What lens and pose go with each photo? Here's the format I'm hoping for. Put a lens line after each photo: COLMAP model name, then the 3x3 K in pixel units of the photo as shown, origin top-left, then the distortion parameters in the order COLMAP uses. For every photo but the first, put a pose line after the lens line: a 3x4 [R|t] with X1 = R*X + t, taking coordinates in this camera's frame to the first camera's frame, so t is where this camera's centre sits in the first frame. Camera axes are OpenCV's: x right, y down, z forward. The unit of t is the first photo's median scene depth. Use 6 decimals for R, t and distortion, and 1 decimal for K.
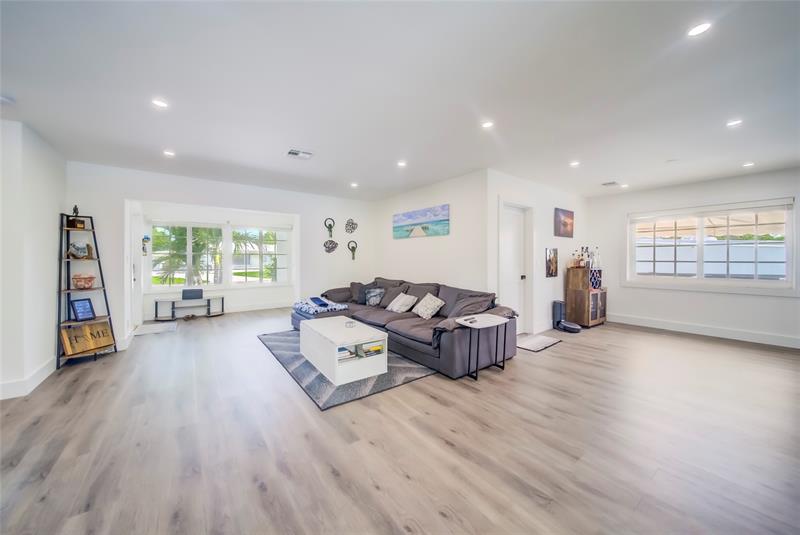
lens RADIAL K [[294.8, 0, 398.7], [0, 294.8, 262.1], [0, 0, 1]] dist [-0.008451, -0.000121]
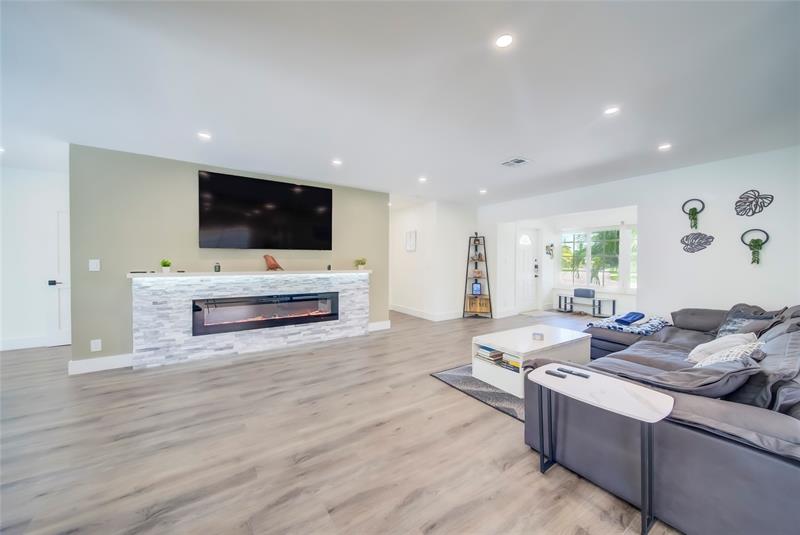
lens RADIAL K [[286.4, 0, 399.8], [0, 286.4, 263.7], [0, 0, 1]] dist [-0.001538, -0.000177]
pose [[-0.056698, 0.012451, -0.998314, 0.722848], [-0.012938, 0.999829, 0.013205, -0.010624], [0.998308, 0.013664, -0.056528, 0.645292]]
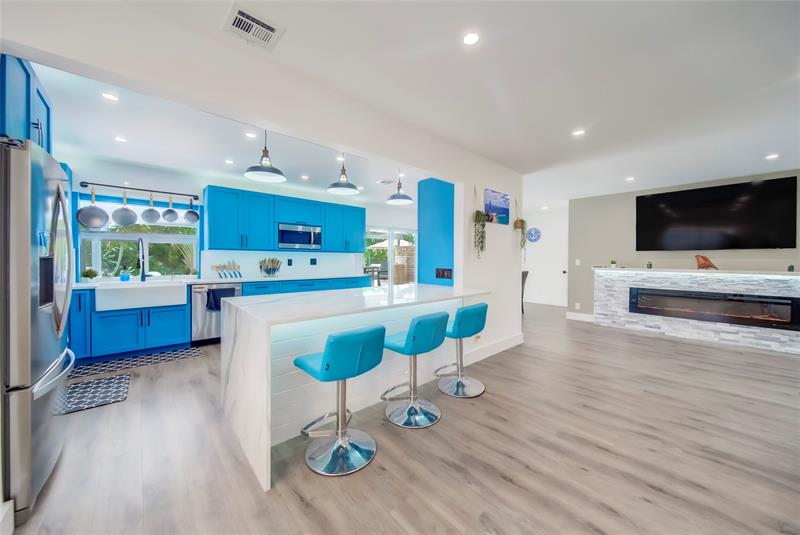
lens RADIAL K [[294.8, 0, 398.7], [0, 294.8, 262.1], [0, 0, 1]] dist [-0.008451, -0.000121]
pose [[-0.996689, -0.003003, -0.081248, 1.059187], [-0.004702, 0.999774, 0.020733, -0.013523], [0.081168, 0.021047, -0.996478, 1.262989]]
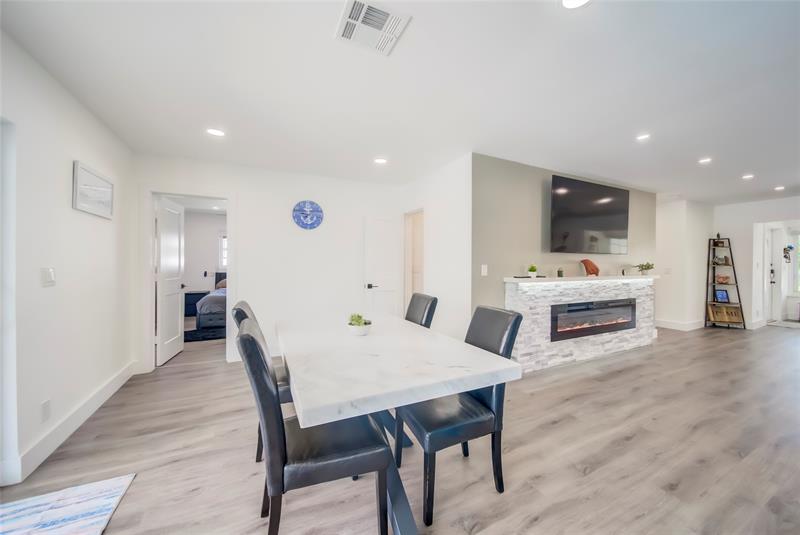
lens RADIAL K [[294.8, 0, 398.7], [0, 294.8, 262.1], [0, 0, 1]] dist [-0.008451, -0.000121]
pose [[-0.176496, -0.003399, -0.984295, 0.866164], [-0.012859, 0.999917, -0.001147, -0.003022], [0.984217, 0.012455, -0.176525, -0.505090]]
